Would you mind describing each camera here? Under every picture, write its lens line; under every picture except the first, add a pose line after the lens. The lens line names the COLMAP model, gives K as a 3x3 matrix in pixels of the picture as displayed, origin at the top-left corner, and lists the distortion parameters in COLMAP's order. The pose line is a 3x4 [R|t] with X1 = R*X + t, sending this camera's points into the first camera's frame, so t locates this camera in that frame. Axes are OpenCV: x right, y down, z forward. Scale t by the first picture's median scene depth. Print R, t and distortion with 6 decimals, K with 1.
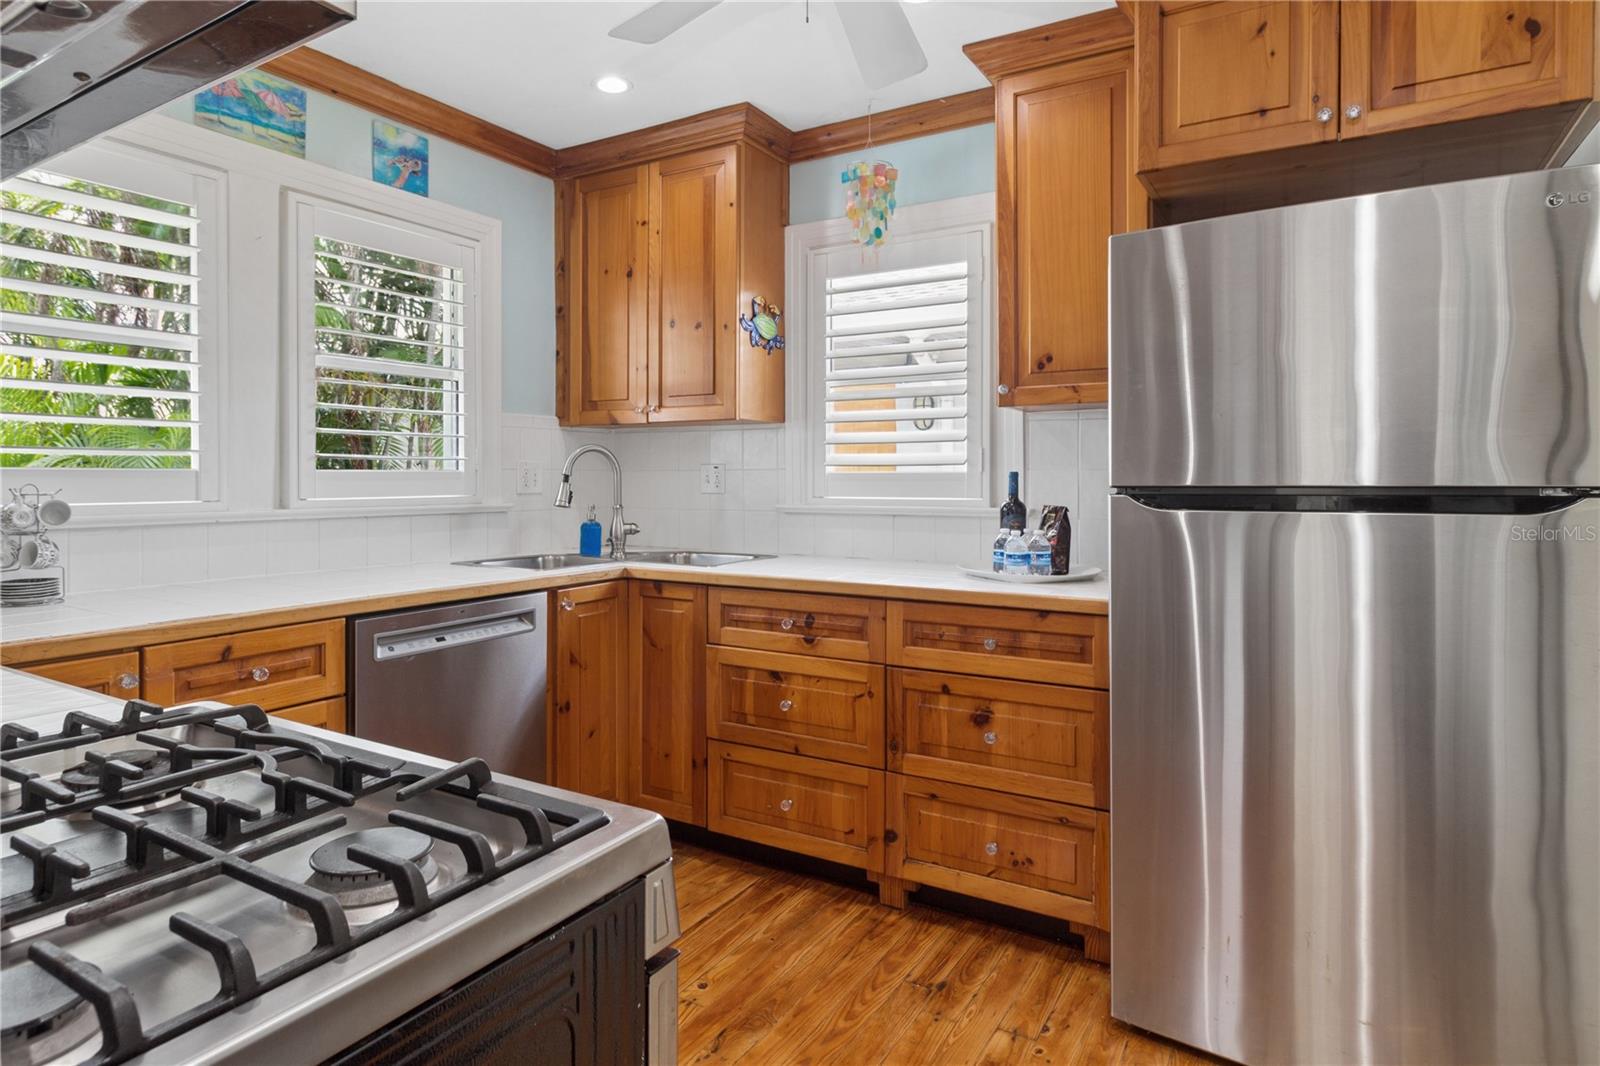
lens RADIAL K [[893.4, 0, 796.7], [0, 893.4, 480.4], [0, 0, 1]] dist [0.003337, -0.000757]
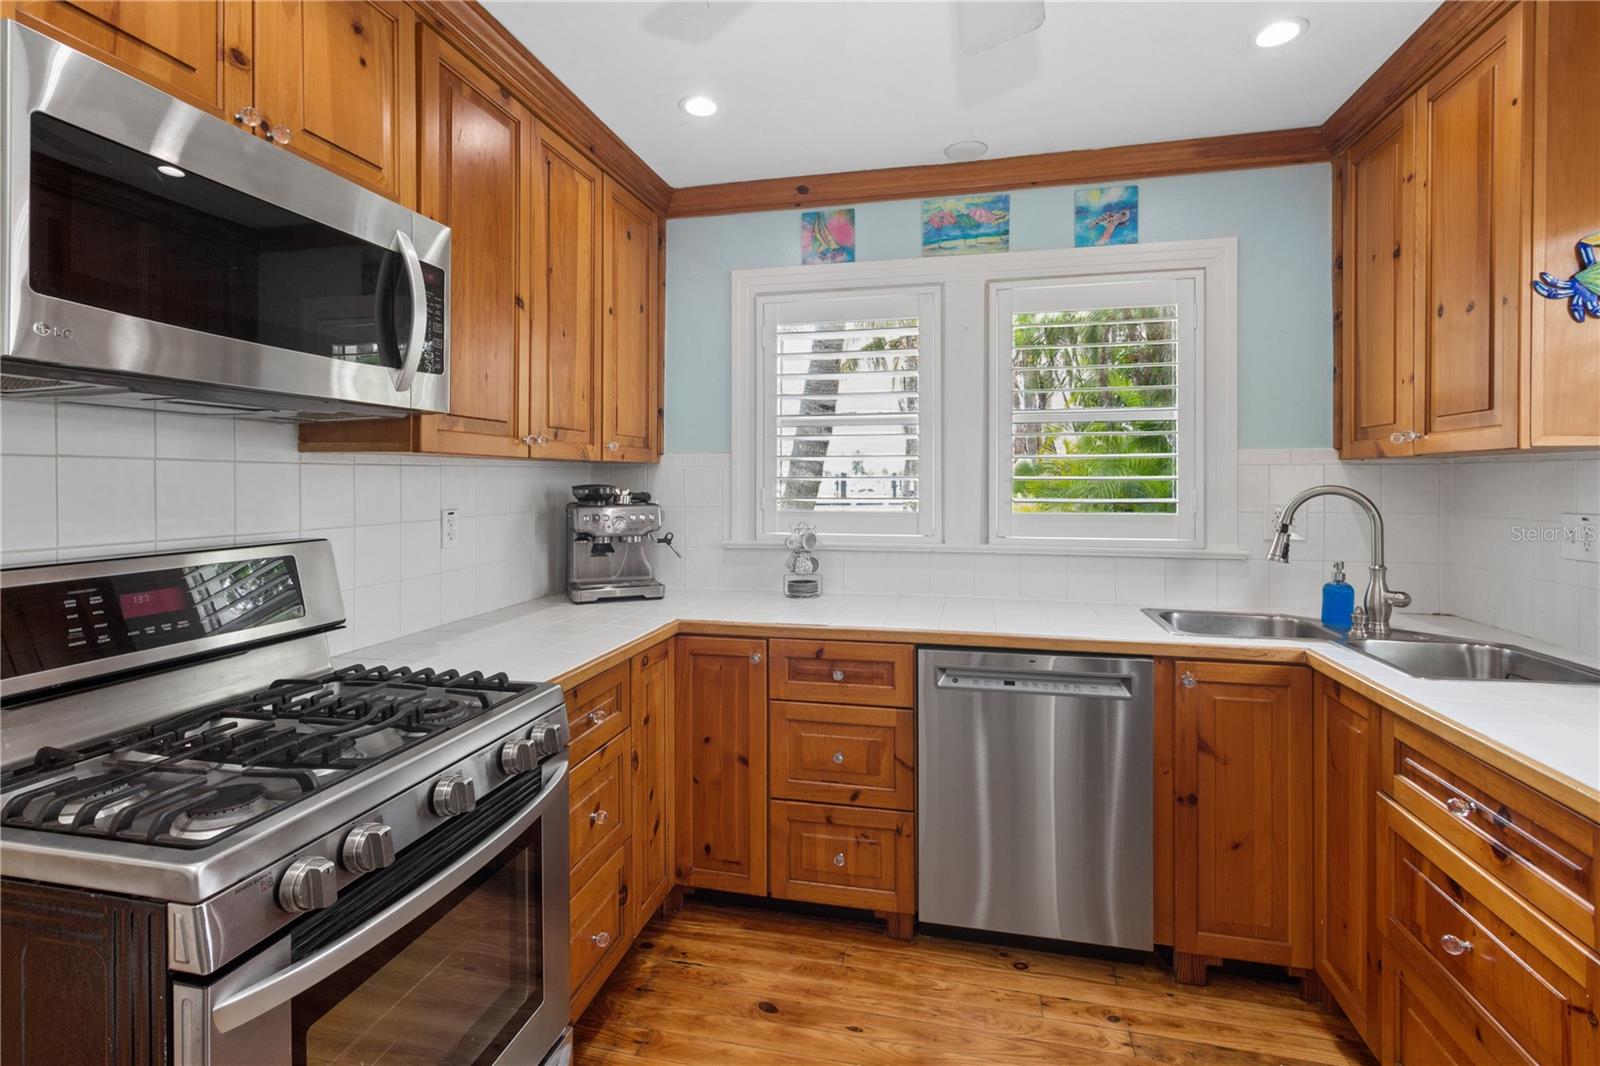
lens RADIAL K [[752.3, 0, 791.5], [0, 752.3, 486.4], [0, 0, 1]] dist [0.003127, 0.001331]
pose [[0.304832, 0.003620, -0.952399, 0.306413], [-0.005676, 0.999982, 0.001984, -0.045138], [0.952389, 0.004801, 0.304847, 0.406858]]
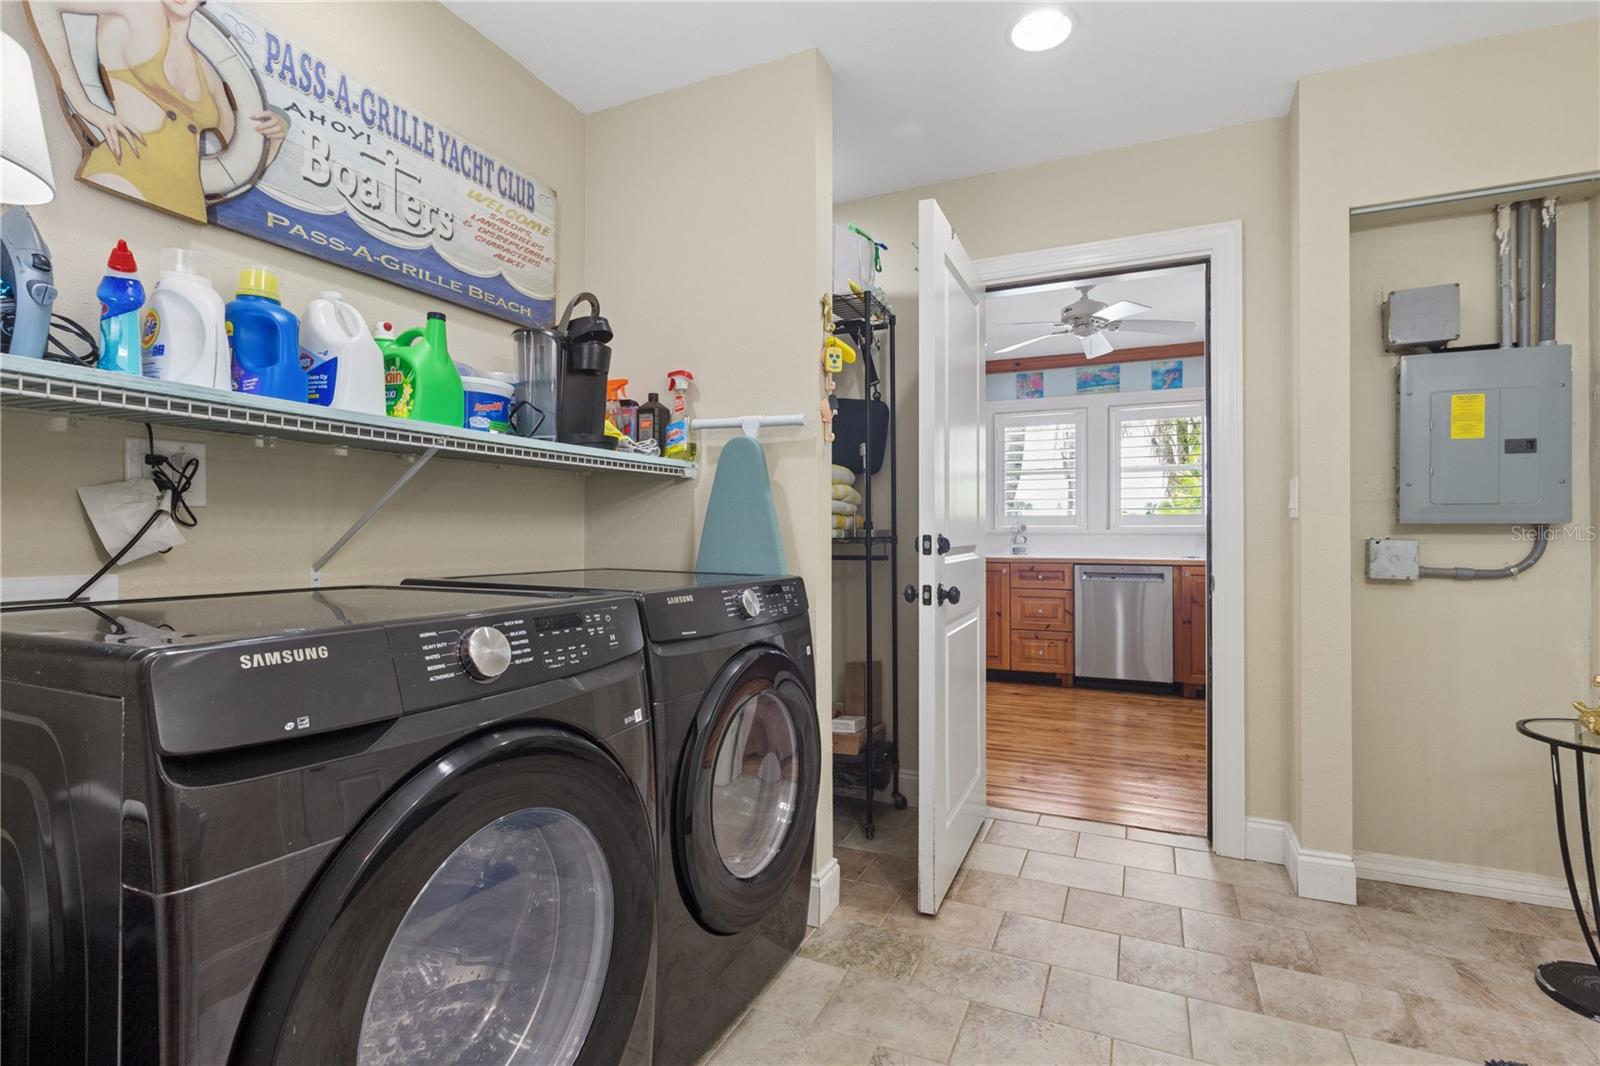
lens RADIAL K [[752.3, 0, 802.6], [0, 752.3, 531.5], [0, 0, 1]] dist [0.003127, 0.001331]
pose [[0.121906, -0.001615, -0.992540, 1.403154], [-0.004094, 0.999989, -0.002130, 0.042237], [0.992533, 0.004323, 0.121898, -0.141570]]
